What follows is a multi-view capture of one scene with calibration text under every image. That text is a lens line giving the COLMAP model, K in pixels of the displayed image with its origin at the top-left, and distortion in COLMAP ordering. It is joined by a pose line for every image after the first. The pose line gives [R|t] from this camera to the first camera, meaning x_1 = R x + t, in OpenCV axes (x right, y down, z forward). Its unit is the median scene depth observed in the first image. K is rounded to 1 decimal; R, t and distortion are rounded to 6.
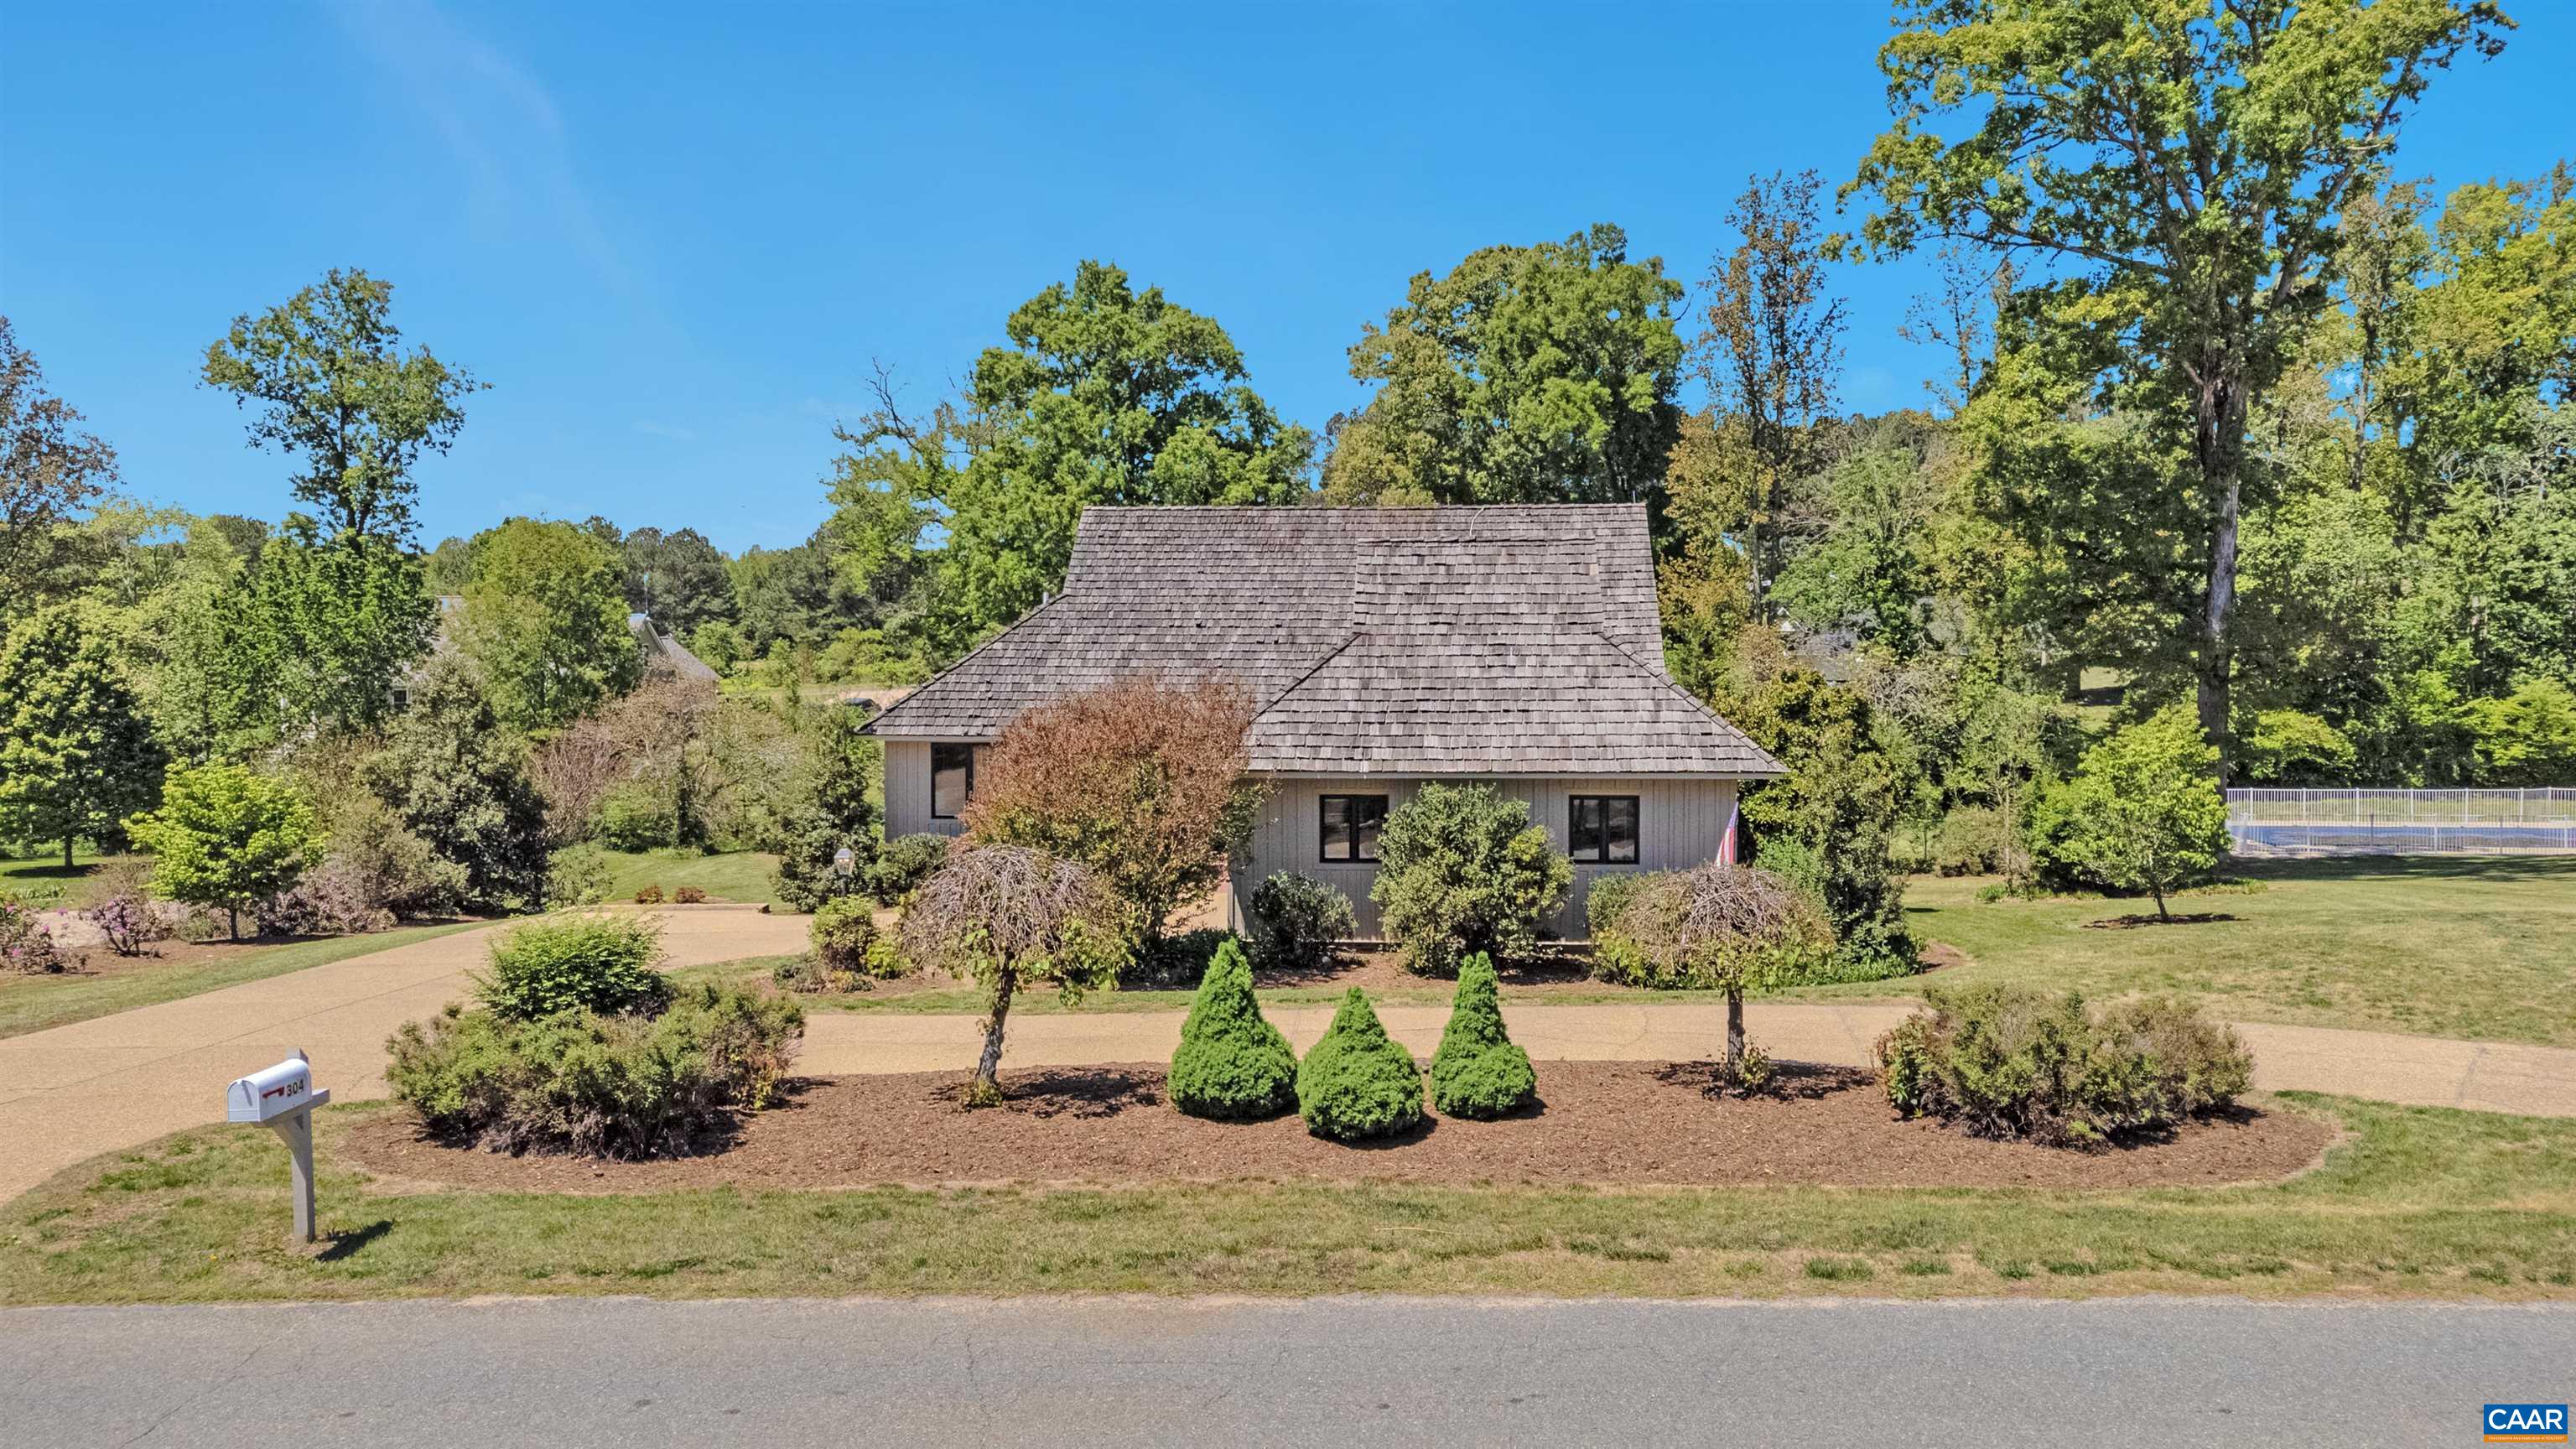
lens RADIAL K [[1899.7, 0, 1288.0], [0, 1899.7, 724.5], [0, 0, 1]] dist [0.054217, 0.007262]
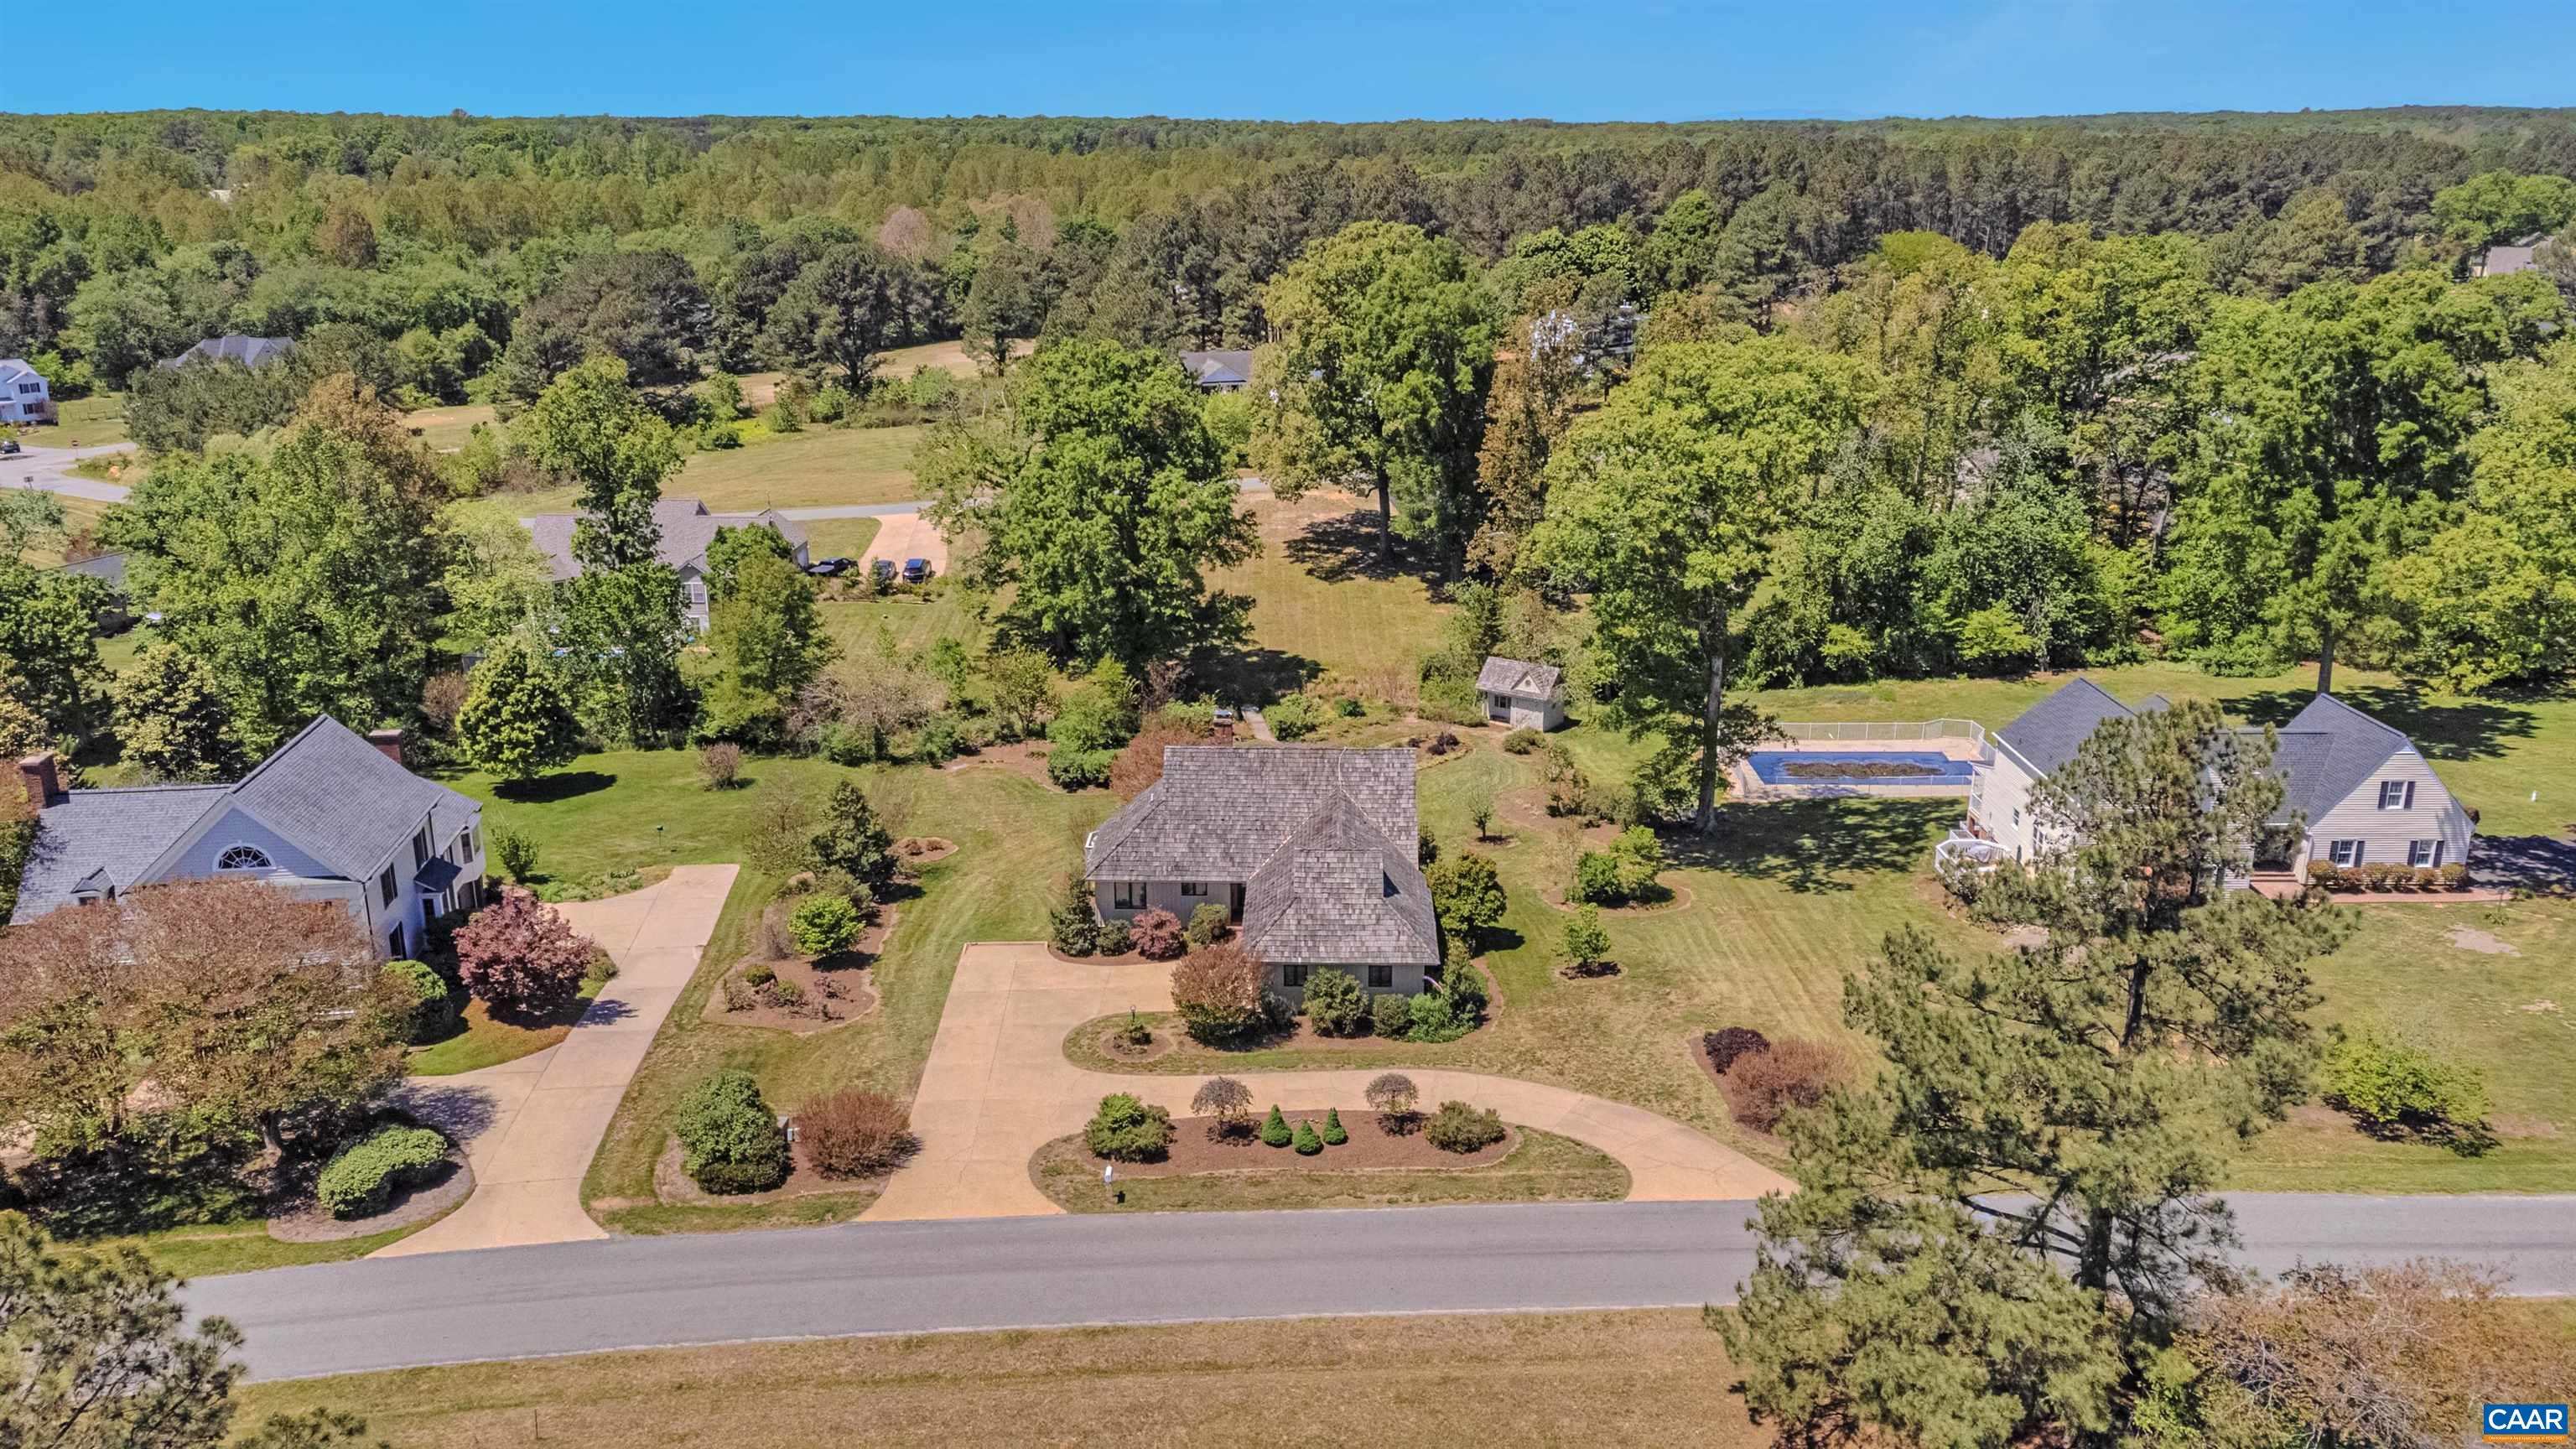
lens RADIAL K [[1921.0, 0, 1288.0], [0, 1921.0, 724.5], [0, 0, 1]] dist [0.063169, 0.000432]
pose [[0.998263, -0.016634, 0.056516, -0.081083], [0.001645, 0.966807, 0.255504, -0.633301], [-0.058890, -0.254967, 0.965155, -1.032272]]
